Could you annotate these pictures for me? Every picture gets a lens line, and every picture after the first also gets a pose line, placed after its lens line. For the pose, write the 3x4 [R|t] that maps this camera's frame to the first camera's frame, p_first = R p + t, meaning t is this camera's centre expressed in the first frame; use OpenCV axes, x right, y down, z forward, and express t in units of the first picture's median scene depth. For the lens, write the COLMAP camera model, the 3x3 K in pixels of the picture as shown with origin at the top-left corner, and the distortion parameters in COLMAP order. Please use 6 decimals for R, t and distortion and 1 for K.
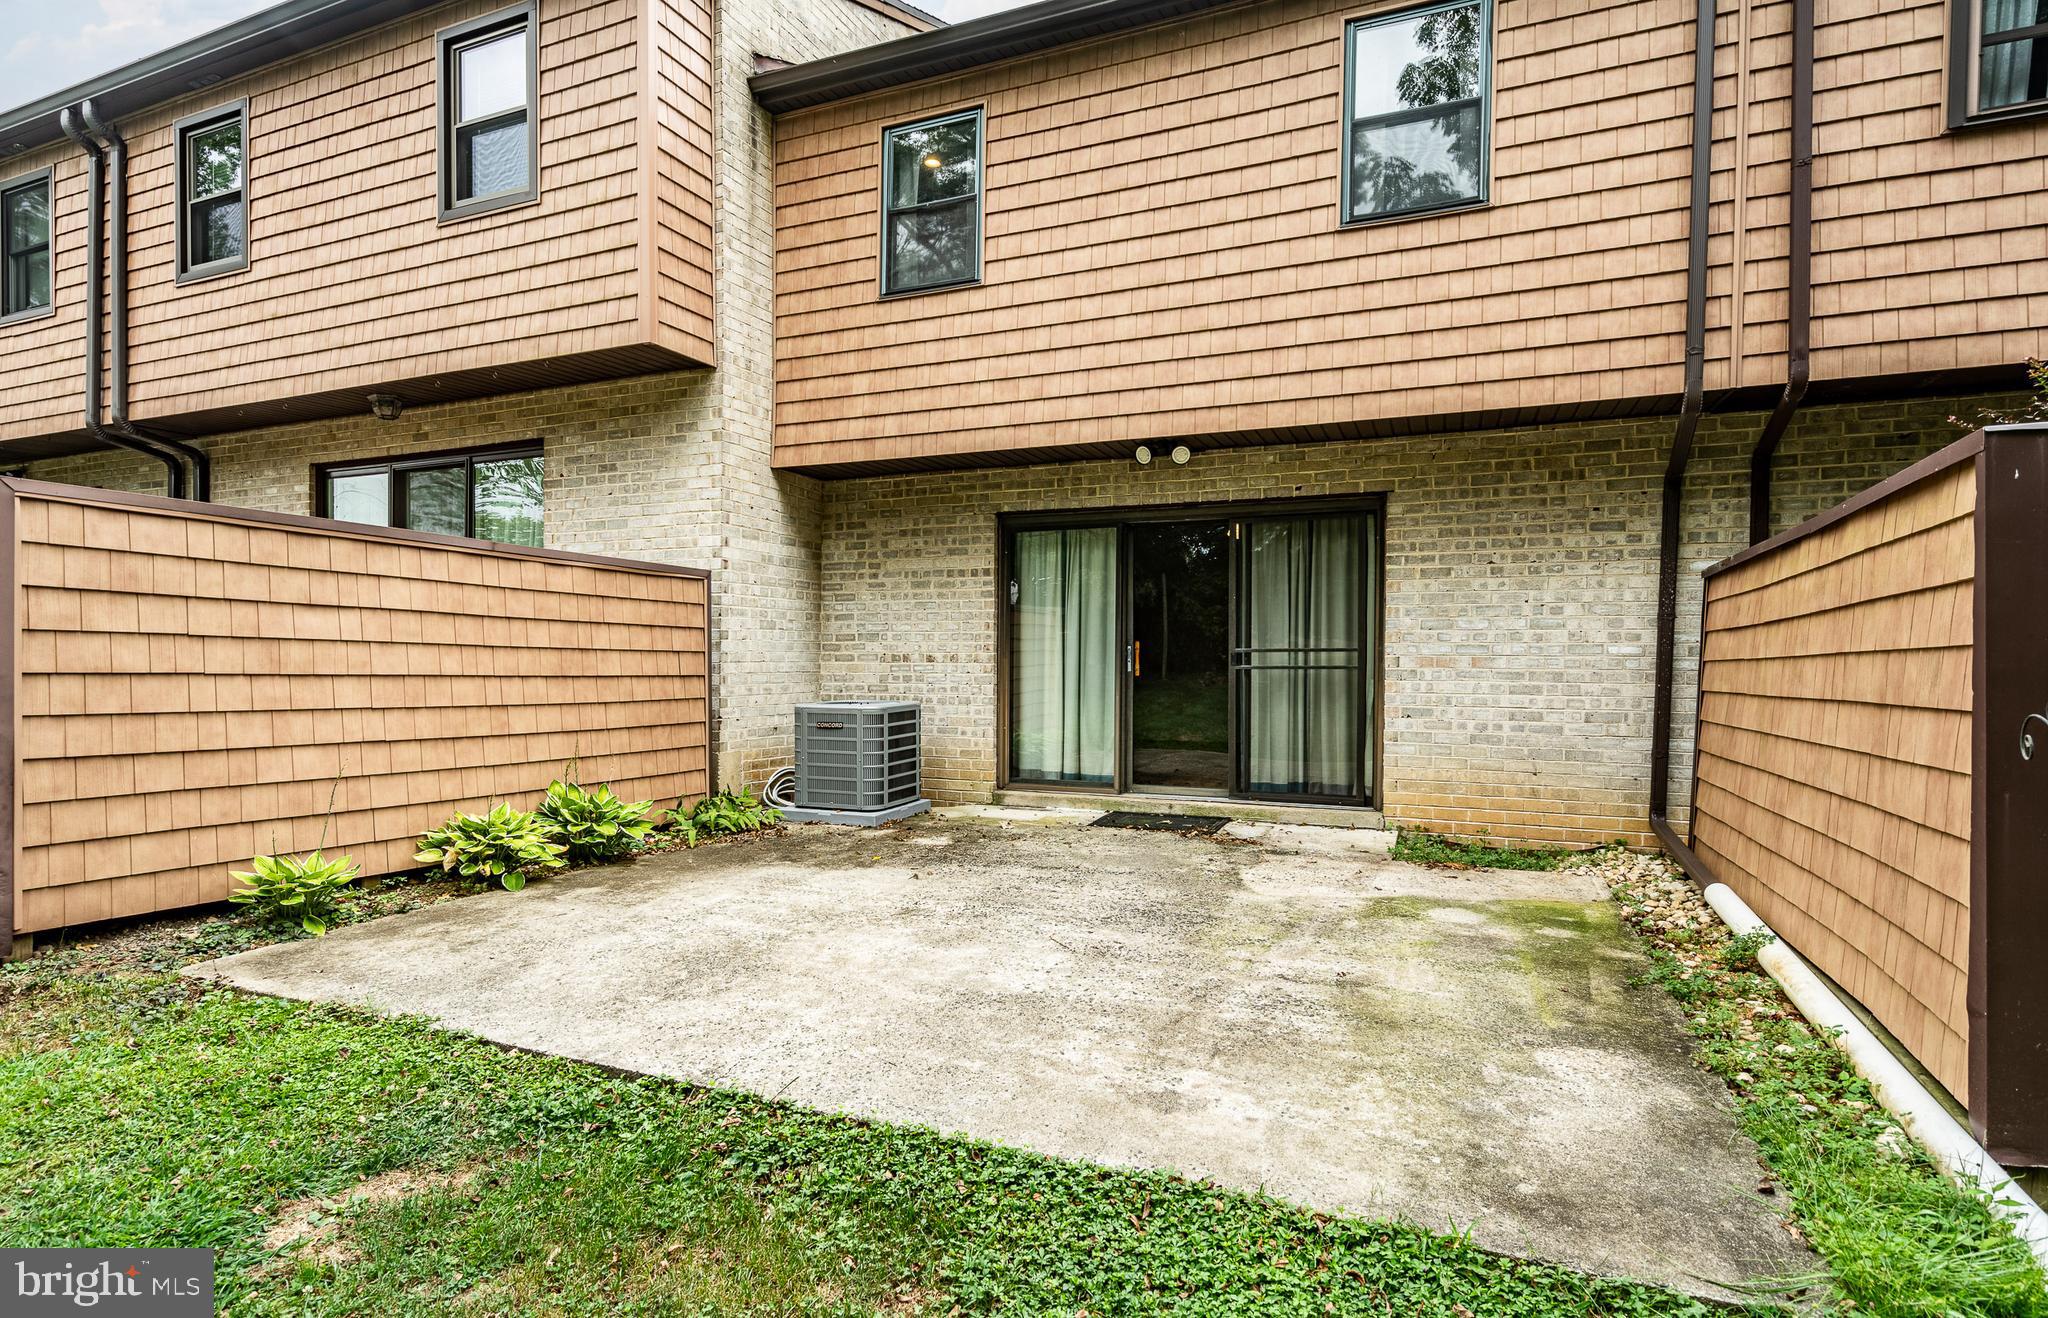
lens RADIAL K [[1047.2, 0, 1023.3], [0, 1047.2, 679.9], [0, 0, 1]] dist [0.000711, 0.000832]
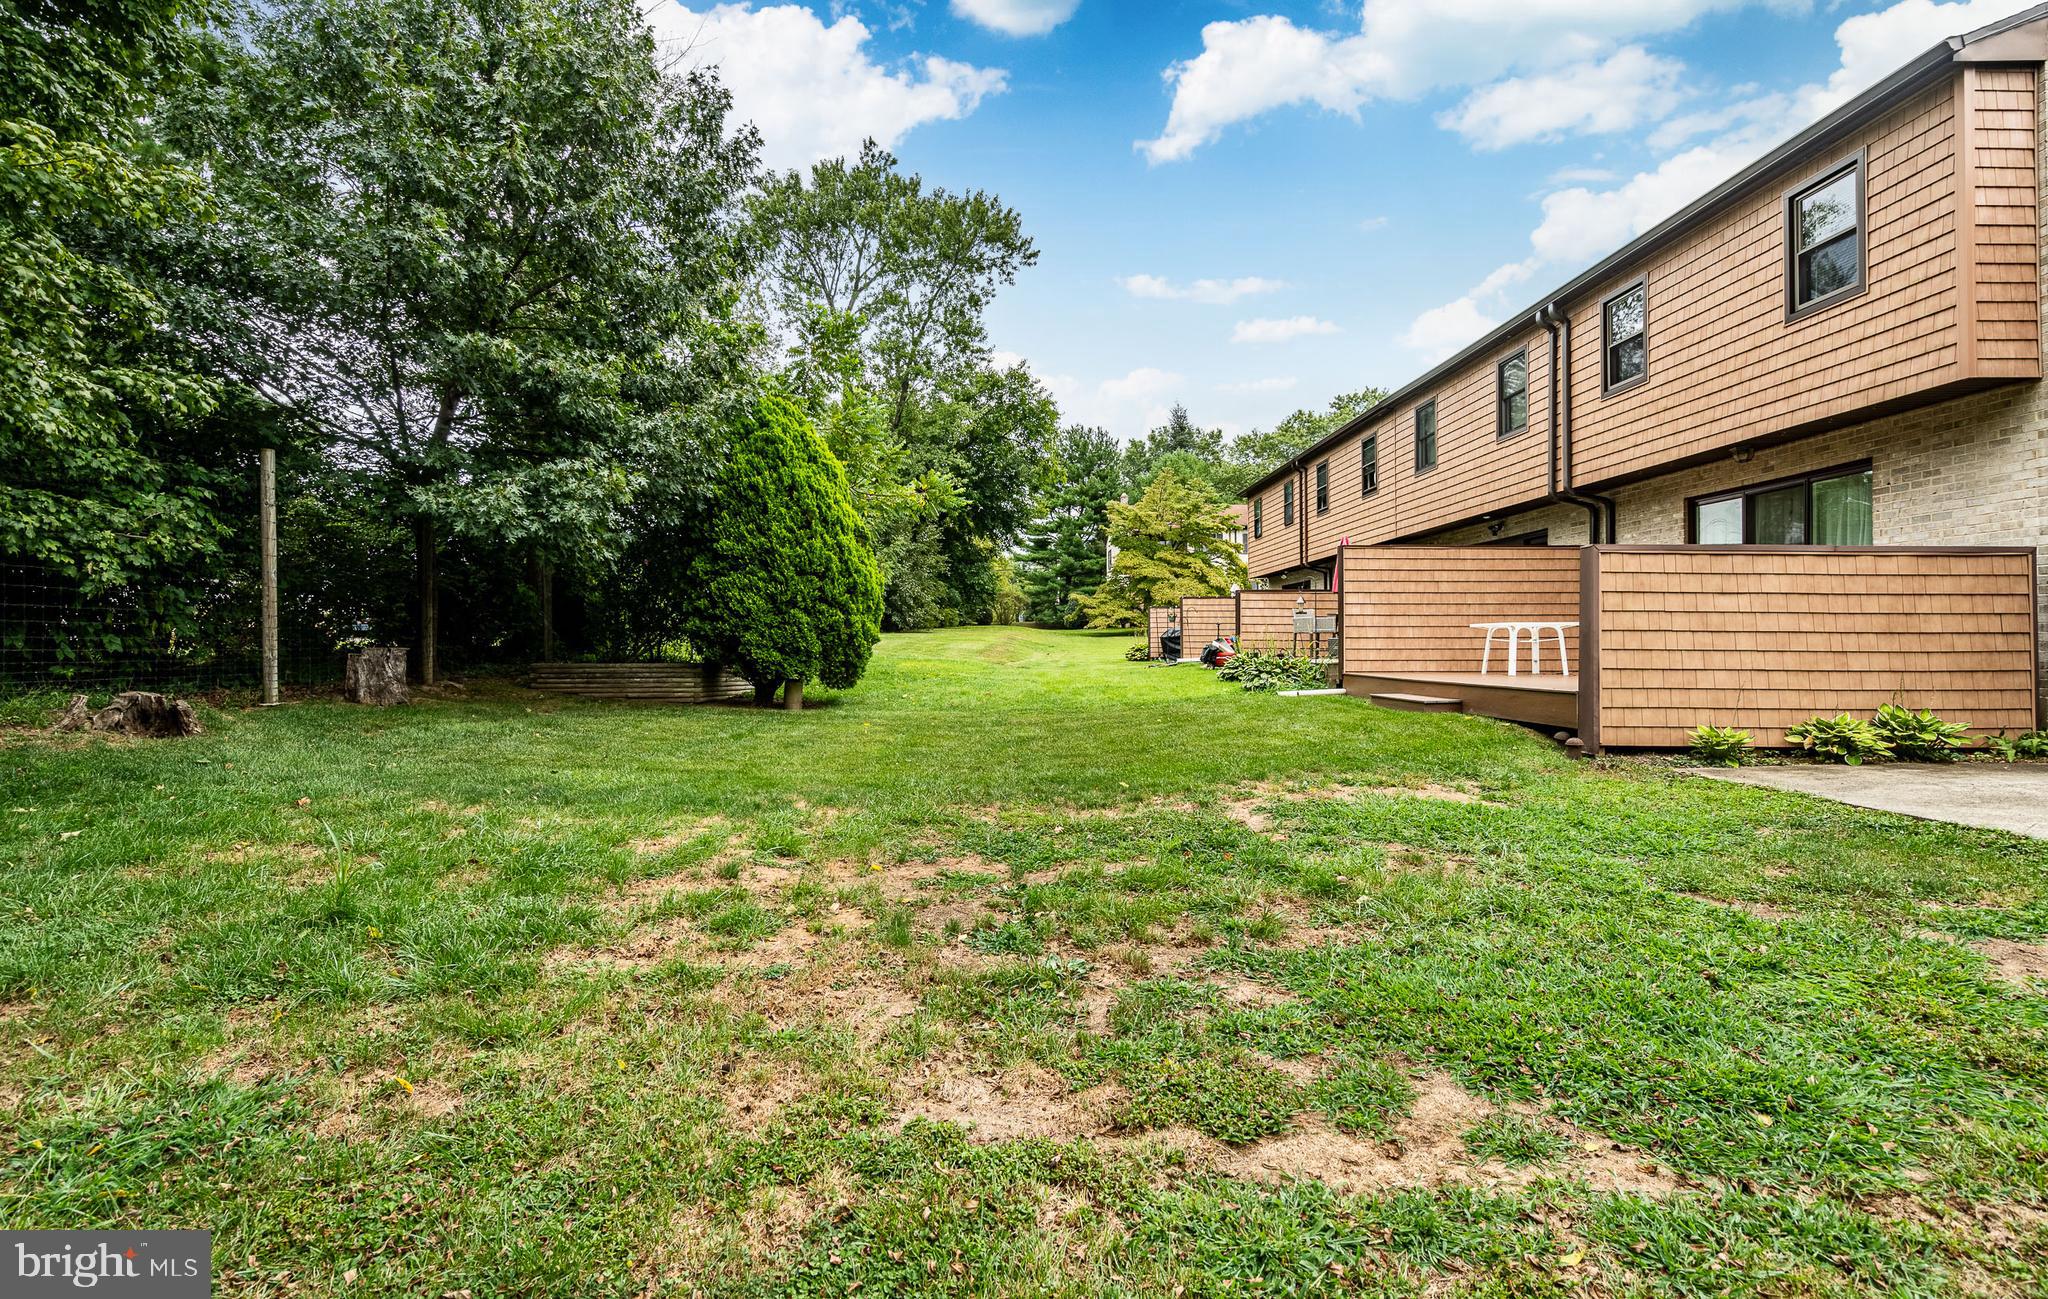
lens RADIAL K [[1007.0, 0, 1035.4], [0, 1007.0, 640.4], [0, 0, 1]] dist [0.001686, 0.000726]
pose [[0.435281, -0.014257, -0.900182, 0.282643], [-0.007498, 0.999783, -0.019460, 0.040824], [0.900263, 0.015220, 0.435080, -0.629499]]
